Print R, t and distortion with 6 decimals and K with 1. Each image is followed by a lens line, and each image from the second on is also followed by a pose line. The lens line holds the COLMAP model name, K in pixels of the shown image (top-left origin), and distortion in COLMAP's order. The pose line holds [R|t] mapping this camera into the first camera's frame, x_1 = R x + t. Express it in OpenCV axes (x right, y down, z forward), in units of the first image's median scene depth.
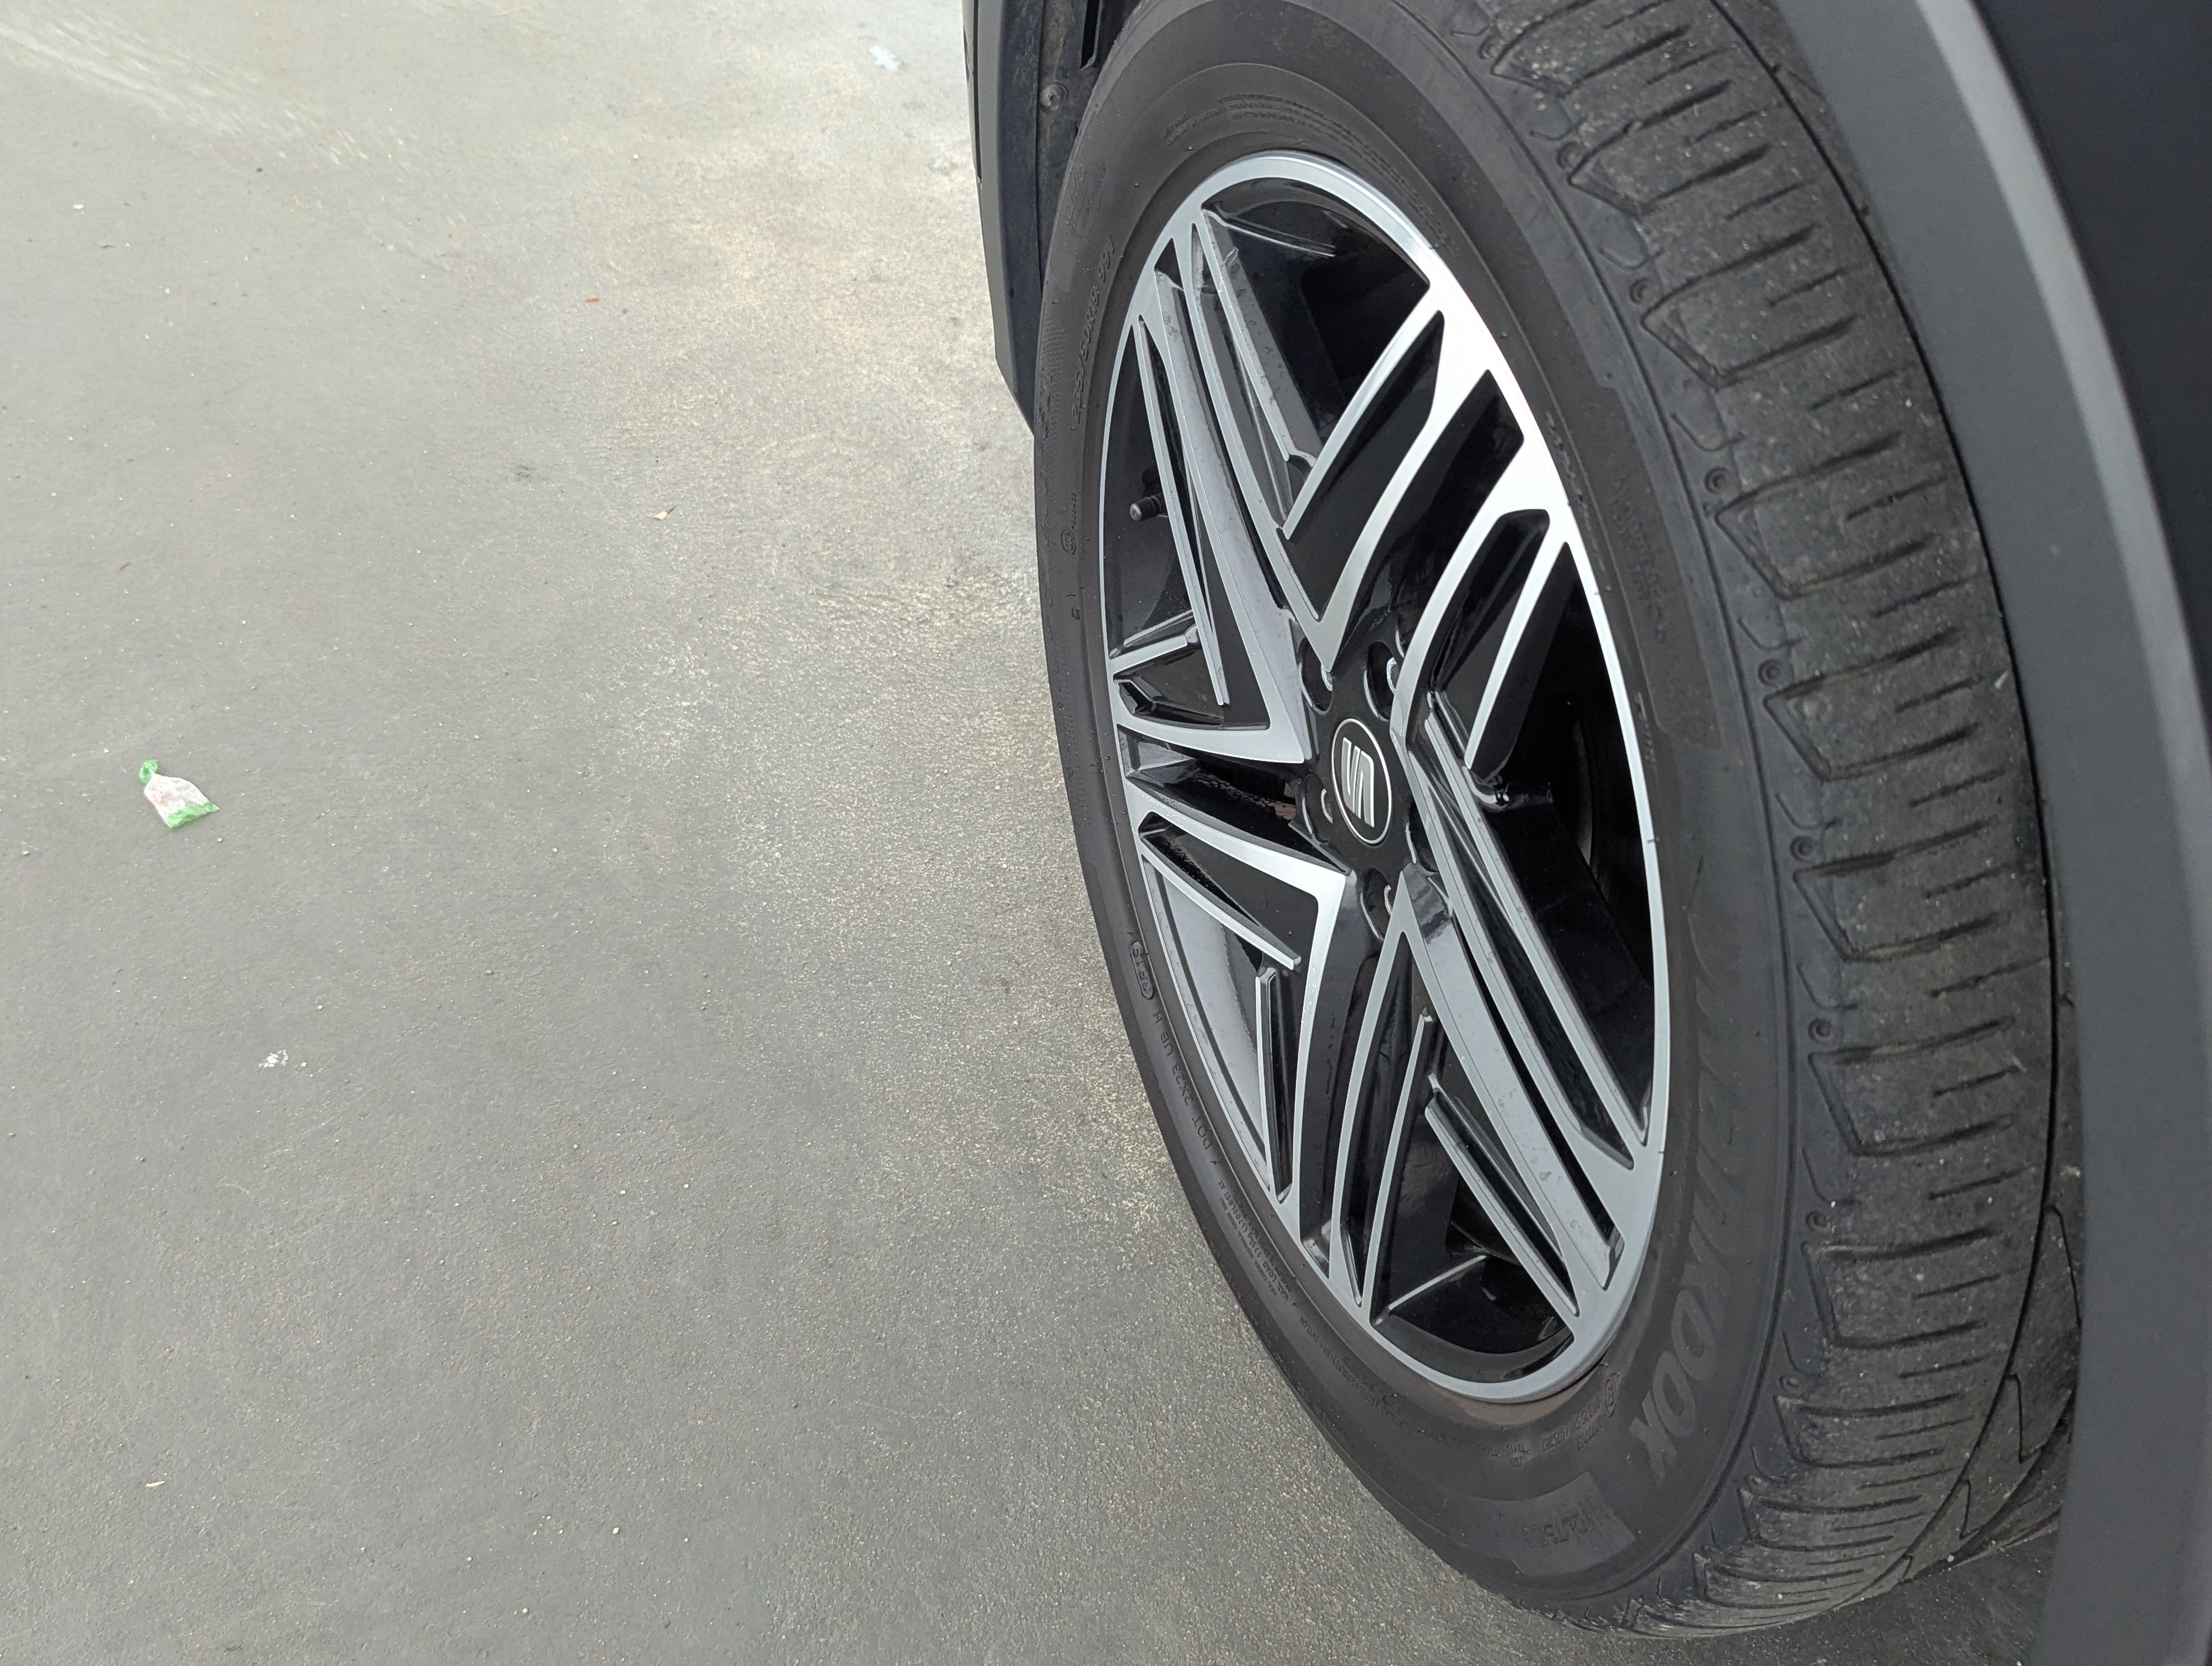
lens RADIAL K [[2052.6, 0, 1107.8], [0, 2052.6, 842.0], [0, 0, 1]] dist [0.021512, 0.000000]
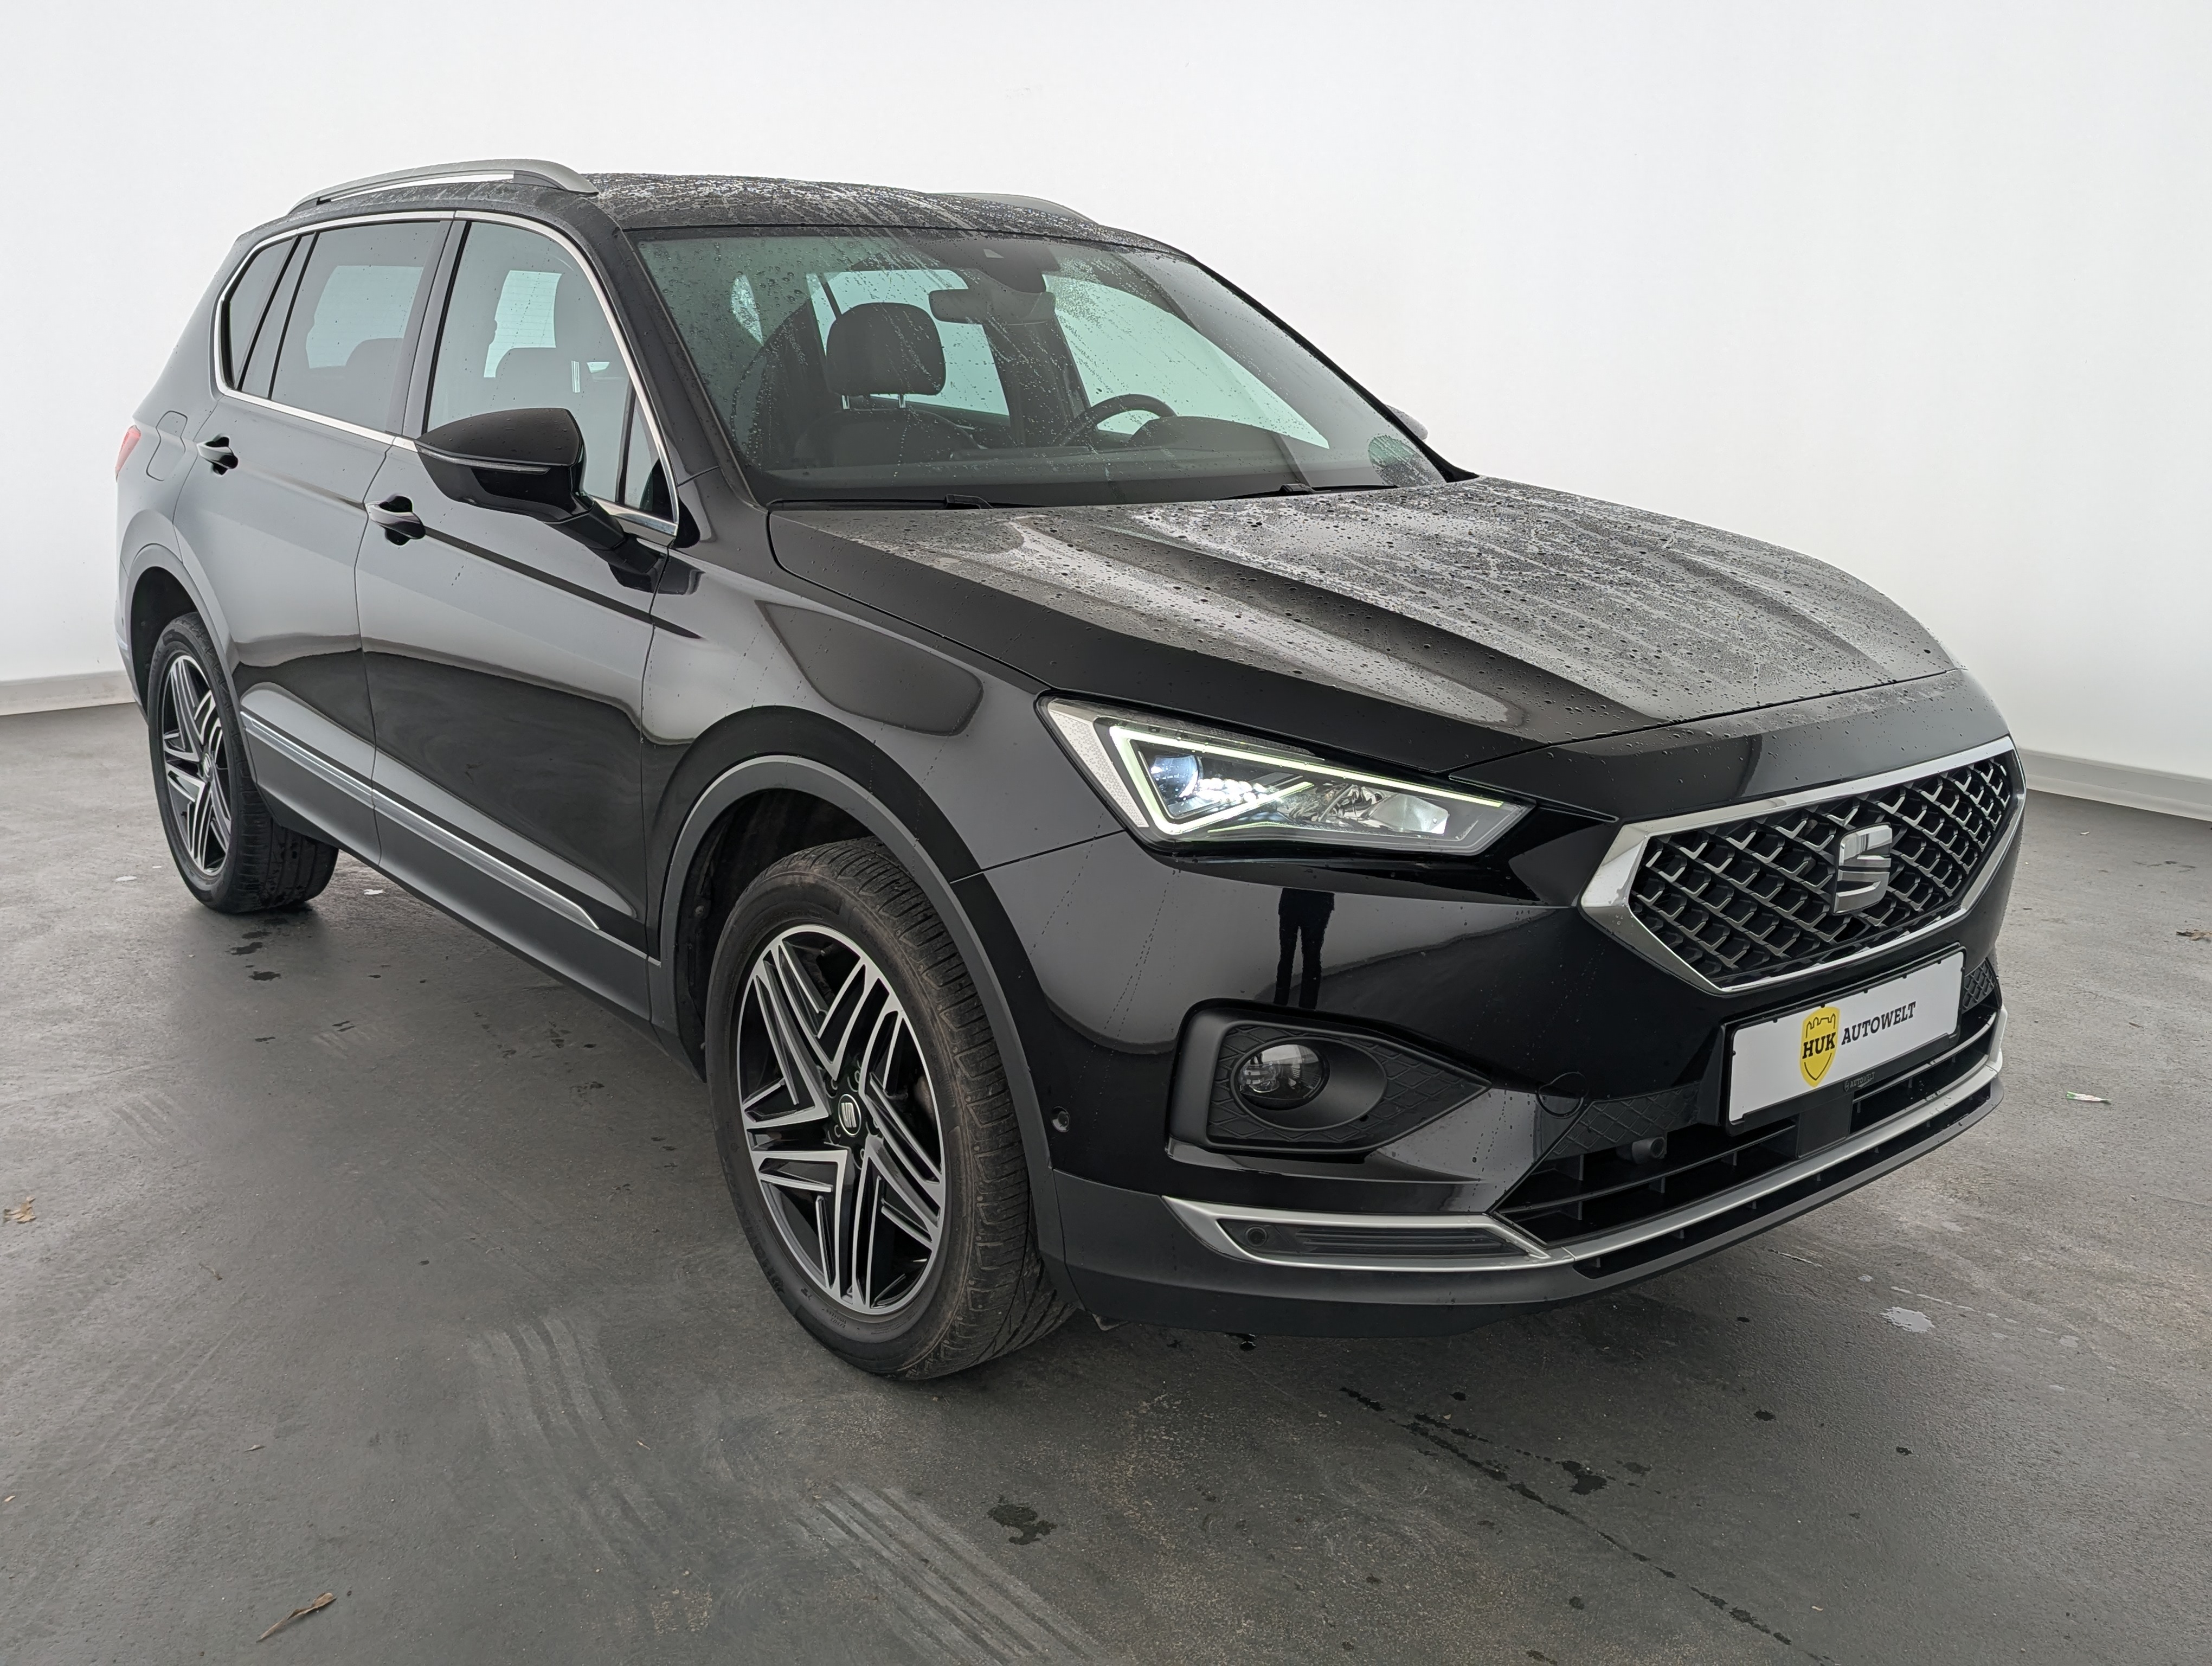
lens RADIAL K [[2052.6, 0, 1105.9], [0, 2052.6, 841.8], [0, 0, 1]] dist [0.021512, 0.000000]
pose [[0.951103, -0.045701, 0.305474, -0.442723], [0.141066, 0.944095, -0.297968, 0.568584], [-0.274779, 0.326490, 0.904379, -2.071331]]
